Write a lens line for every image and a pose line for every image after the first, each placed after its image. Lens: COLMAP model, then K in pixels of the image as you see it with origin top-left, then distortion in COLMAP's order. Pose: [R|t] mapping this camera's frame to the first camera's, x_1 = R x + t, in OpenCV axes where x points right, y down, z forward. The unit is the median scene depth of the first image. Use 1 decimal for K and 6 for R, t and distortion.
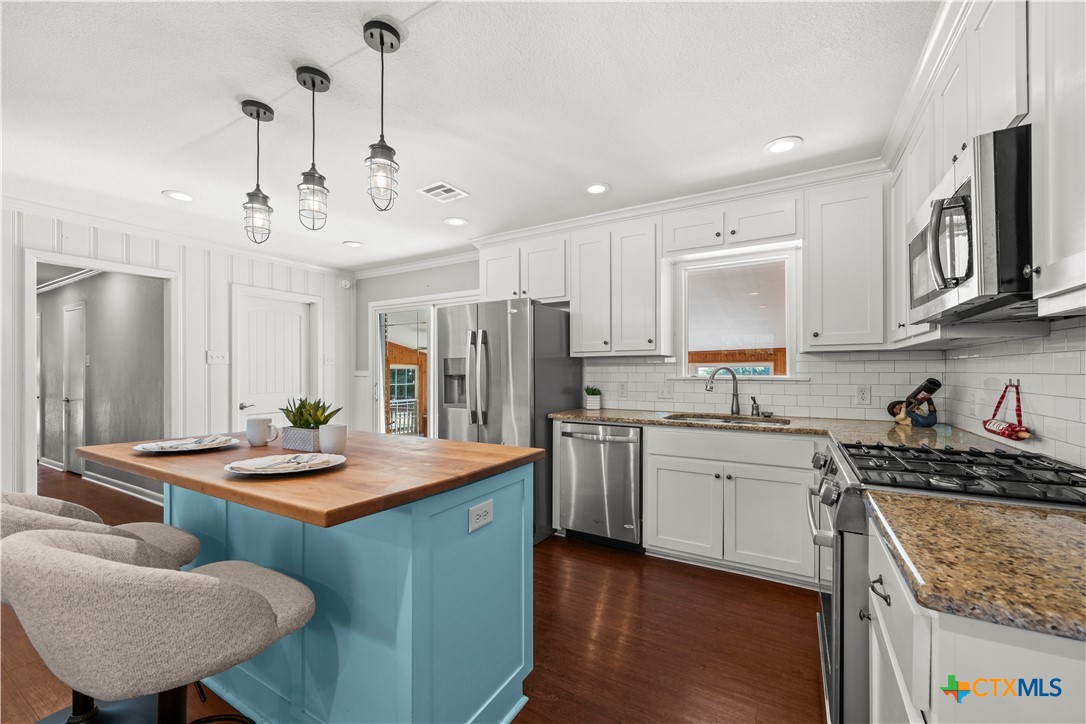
lens RADIAL K [[431.2, 0, 544.0], [0, 431.2, 369.5], [0, 0, 1]] dist [0.001756, -0.000372]
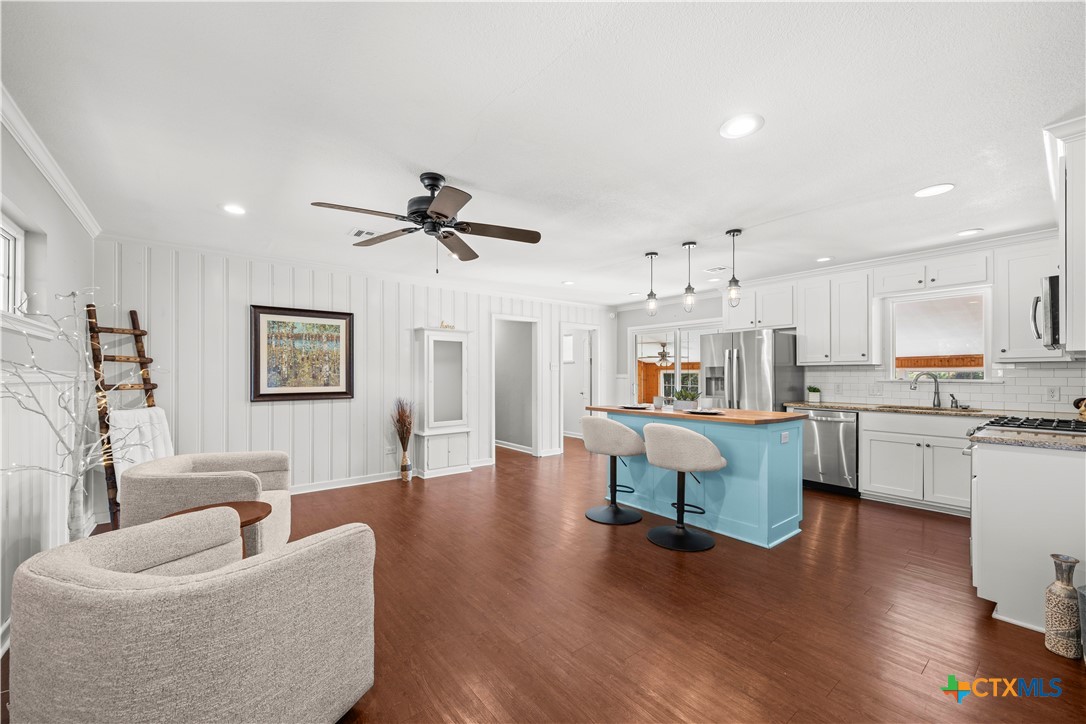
lens RADIAL K [[431.2, 0, 544.6], [0, 431.2, 371.1], [0, 0, 1]] dist [0.001756, -0.000372]
pose [[0.934754, 0.000195, -0.355294, -0.241202], [-0.001500, 0.999993, -0.003398, -0.004428], [0.355291, 0.003710, 0.934748, -0.742893]]
